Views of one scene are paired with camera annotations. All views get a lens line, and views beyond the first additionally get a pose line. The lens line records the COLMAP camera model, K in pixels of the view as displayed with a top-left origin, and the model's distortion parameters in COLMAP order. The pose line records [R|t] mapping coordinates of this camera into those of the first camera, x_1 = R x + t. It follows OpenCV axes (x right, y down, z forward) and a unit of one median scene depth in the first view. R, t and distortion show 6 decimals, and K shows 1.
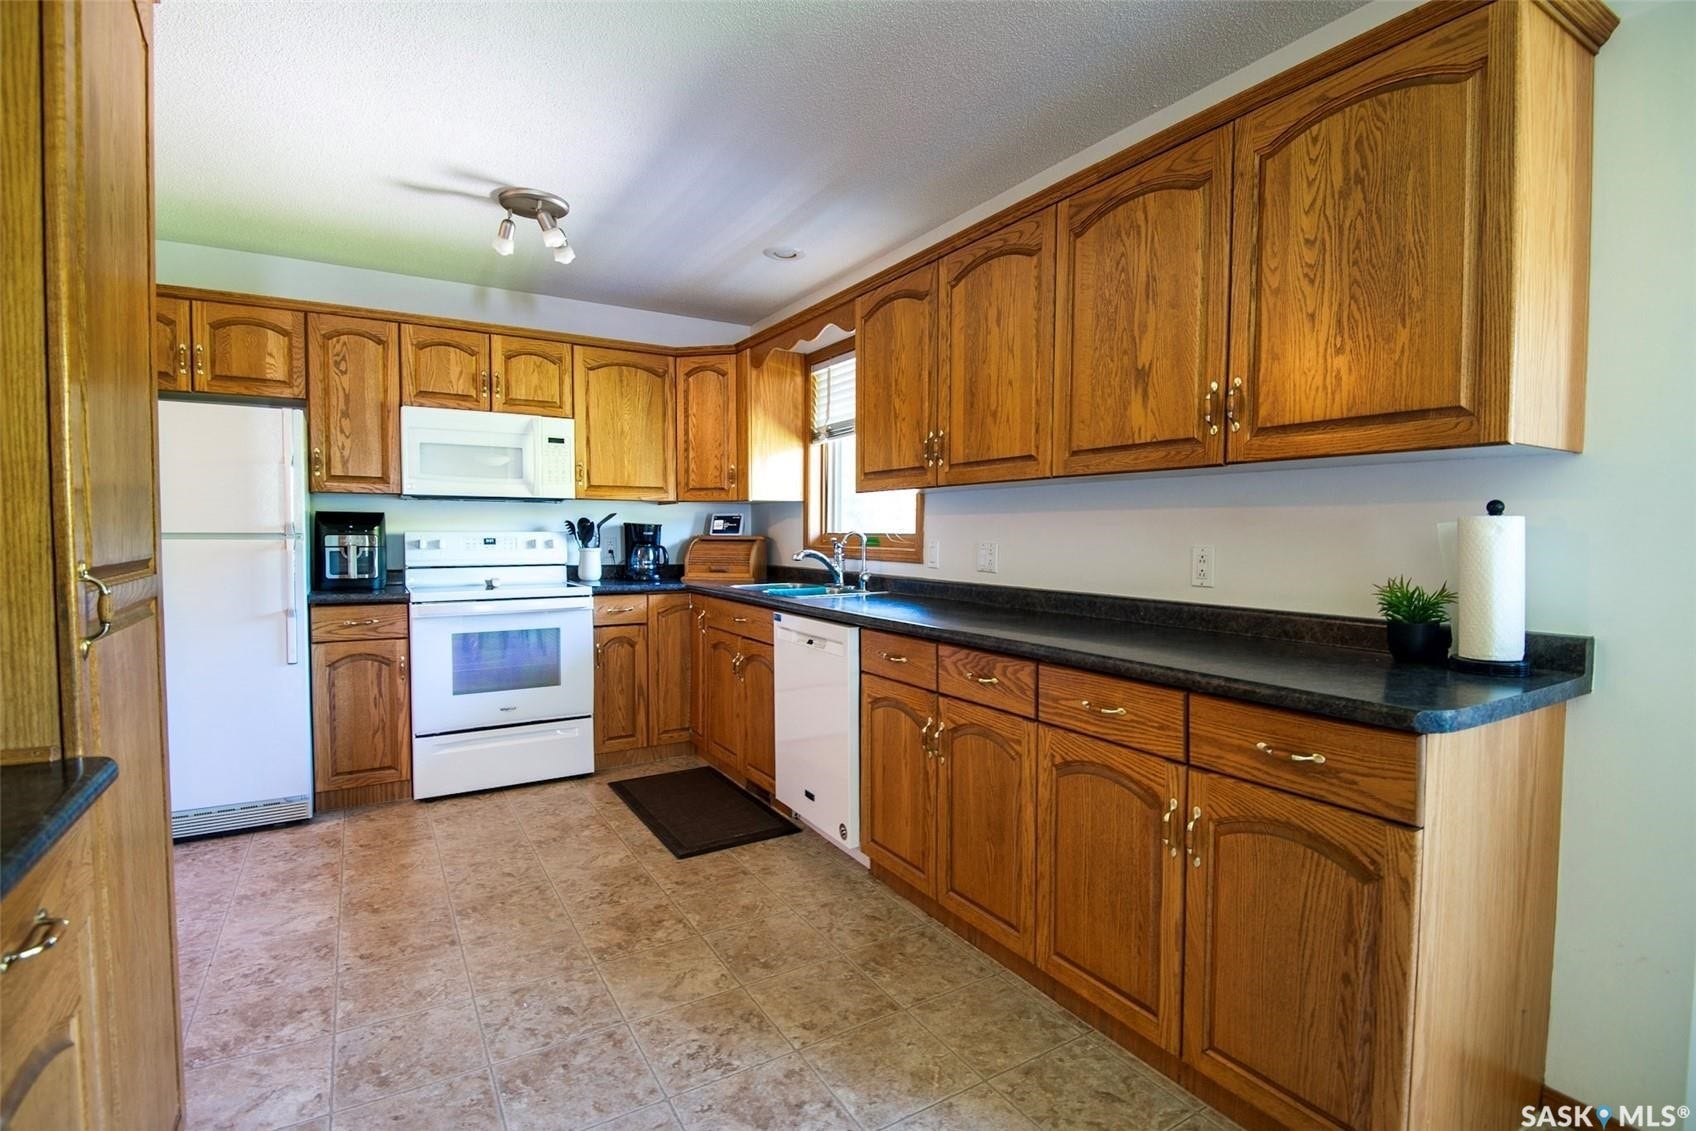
lens RADIAL K [[805.8, 0, 854.9], [0, 805.8, 562.9], [0, 0, 1]] dist [-0.000249, -0.000374]
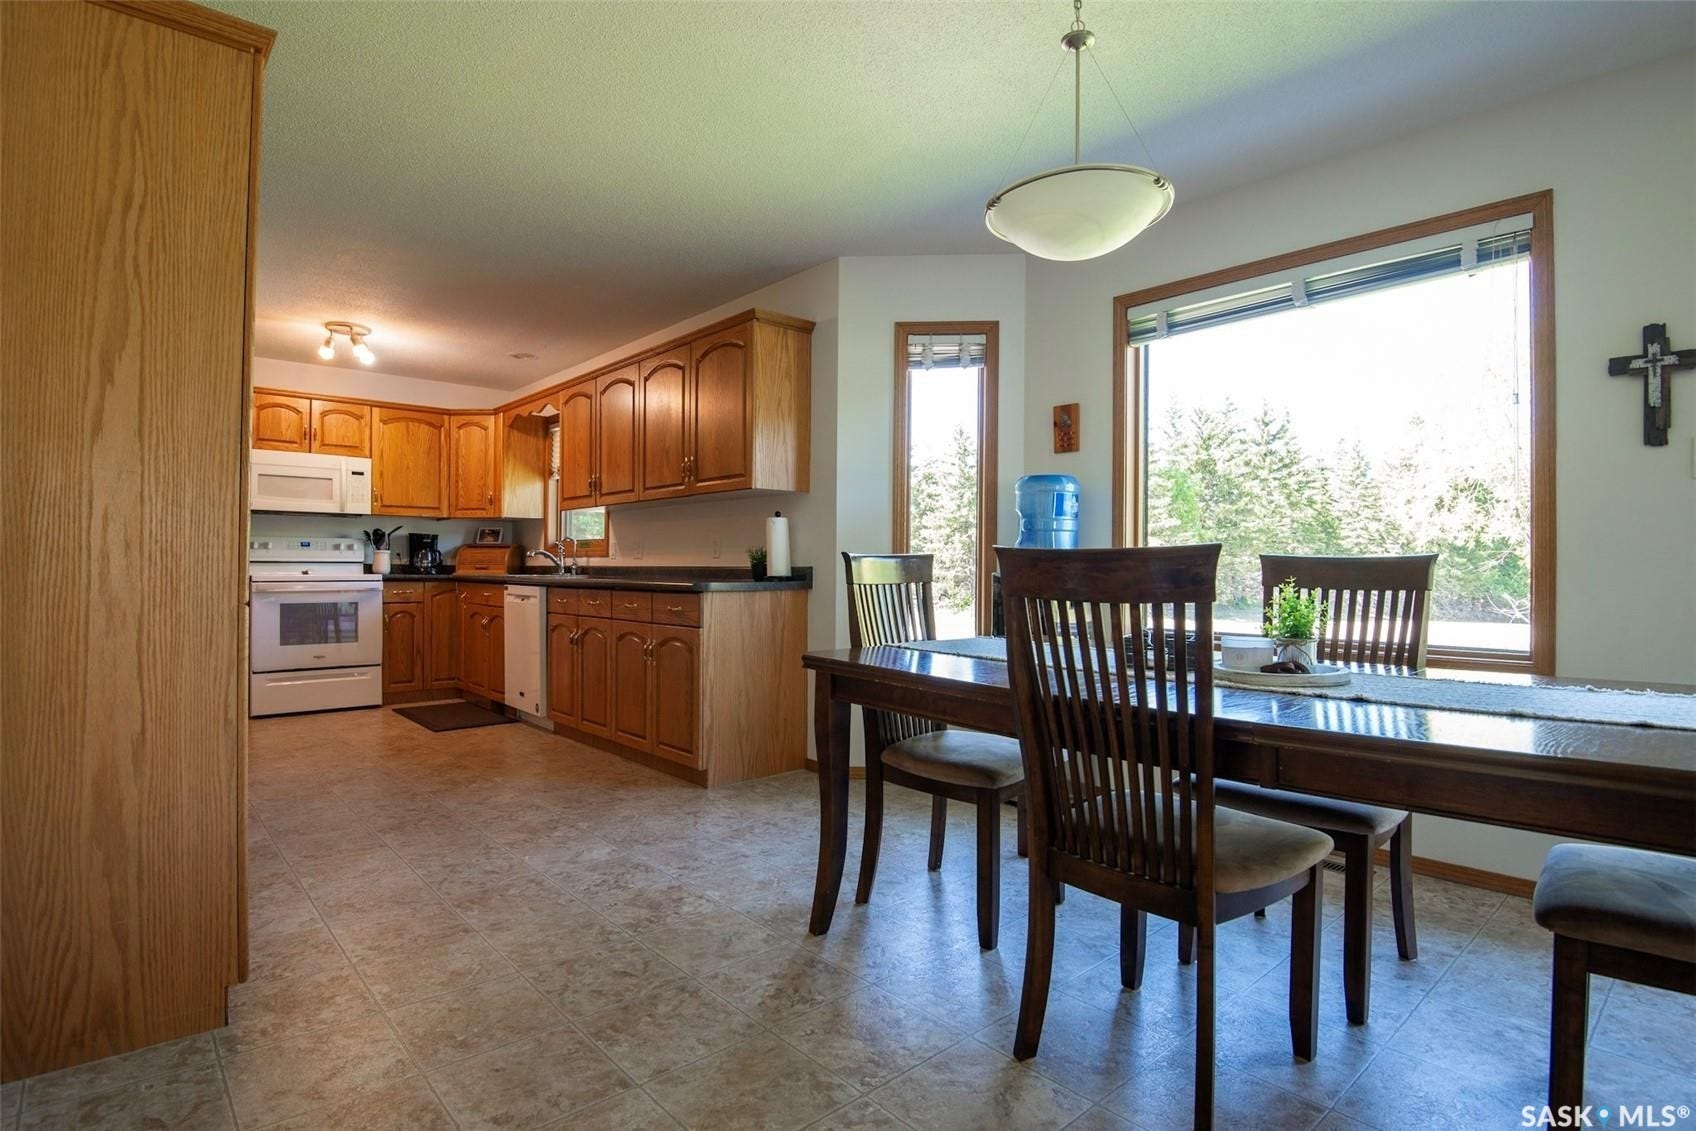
lens RADIAL K [[862.5, 0, 853.9], [0, 862.5, 565.7], [0, 0, 1]] dist [-0.021493, -0.004685]
pose [[0.983743, 0.002147, 0.179572, 0.225324], [0.005324, 0.999140, -0.041110, 0.079491], [-0.179505, 0.041398, 0.982886, -0.648983]]
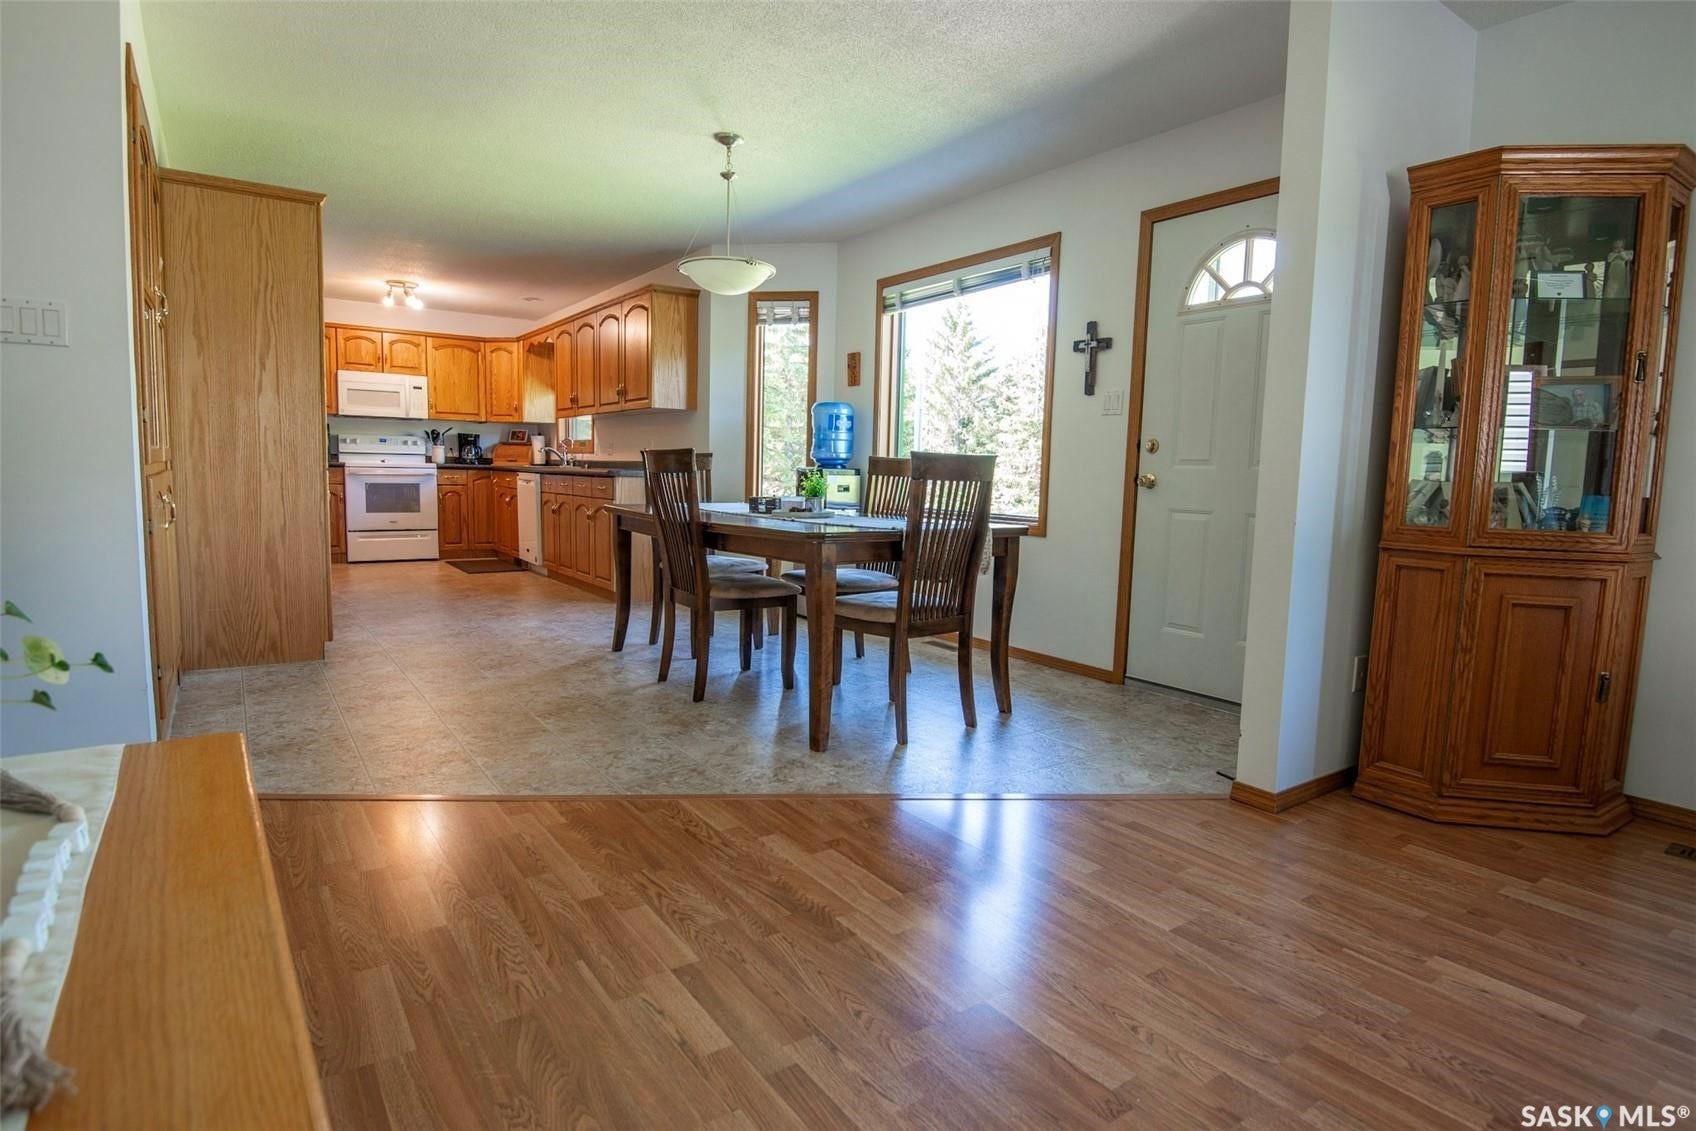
lens RADIAL K [[895.0, 0, 843.8], [0, 895.0, 564.2], [0, 0, 1]] dist [-0.007474, -0.001675]
pose [[0.998136, 0.015540, 0.059023, 0.533771], [-0.019404, 0.997667, 0.065452, 0.110476], [-0.057868, -0.066475, 0.996109, -1.228589]]
